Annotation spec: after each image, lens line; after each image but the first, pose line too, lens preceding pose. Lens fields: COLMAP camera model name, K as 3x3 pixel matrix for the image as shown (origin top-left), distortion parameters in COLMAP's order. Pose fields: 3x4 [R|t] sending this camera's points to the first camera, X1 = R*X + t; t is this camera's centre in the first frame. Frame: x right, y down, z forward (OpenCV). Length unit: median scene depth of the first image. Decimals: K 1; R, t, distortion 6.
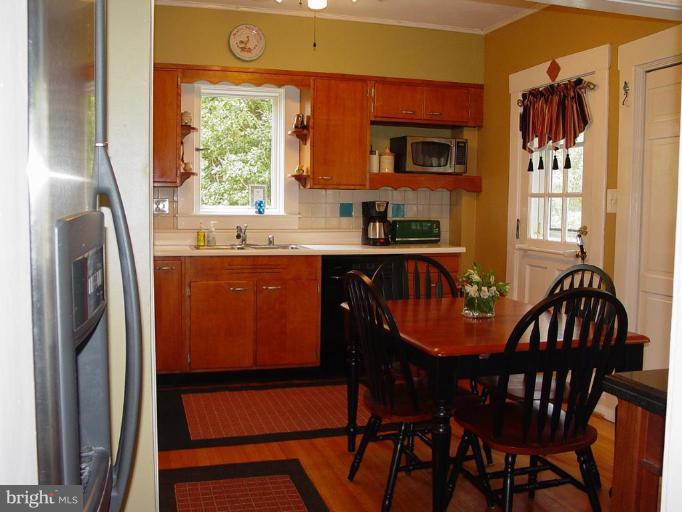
lens RADIAL K [[688.4, 0, 341.0], [0, 688.4, 256.0], [0, 0, 1]] dist [-0.184839, 0.232339]
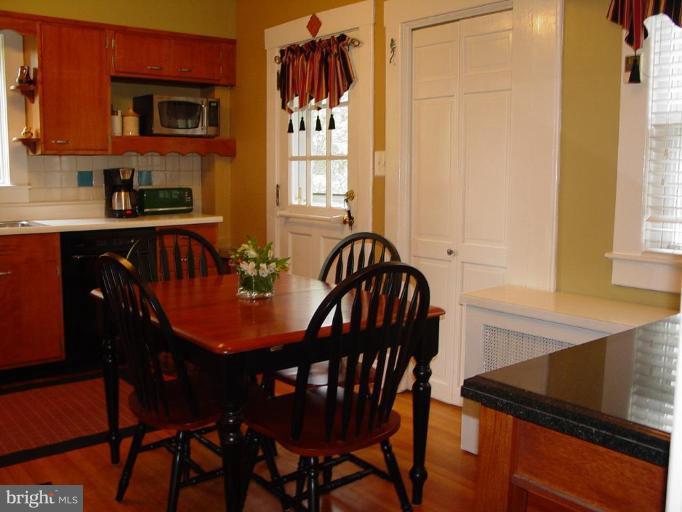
lens RADIAL K [[688.4, 0, 341.0], [0, 688.4, 256.0], [0, 0, 1]] dist [-0.184839, 0.232339]
pose [[0.928421, -0.054225, 0.367551, -0.011948], [0.035619, 0.997726, 0.057224, -0.006747], [-0.369818, -0.040036, 0.928241, 0.088115]]
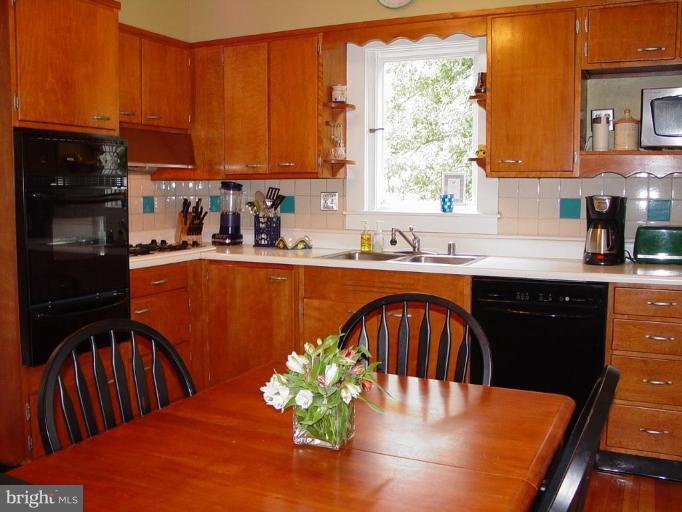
lens RADIAL K [[688.4, 0, 341.0], [0, 688.4, 256.0], [0, 0, 1]] dist [-0.184839, 0.232339]
pose [[0.745262, 0.054844, -0.664513, 0.321398], [-0.044316, 0.998482, 0.032706, -0.036417], [0.665298, 0.005074, 0.746561, 0.405615]]
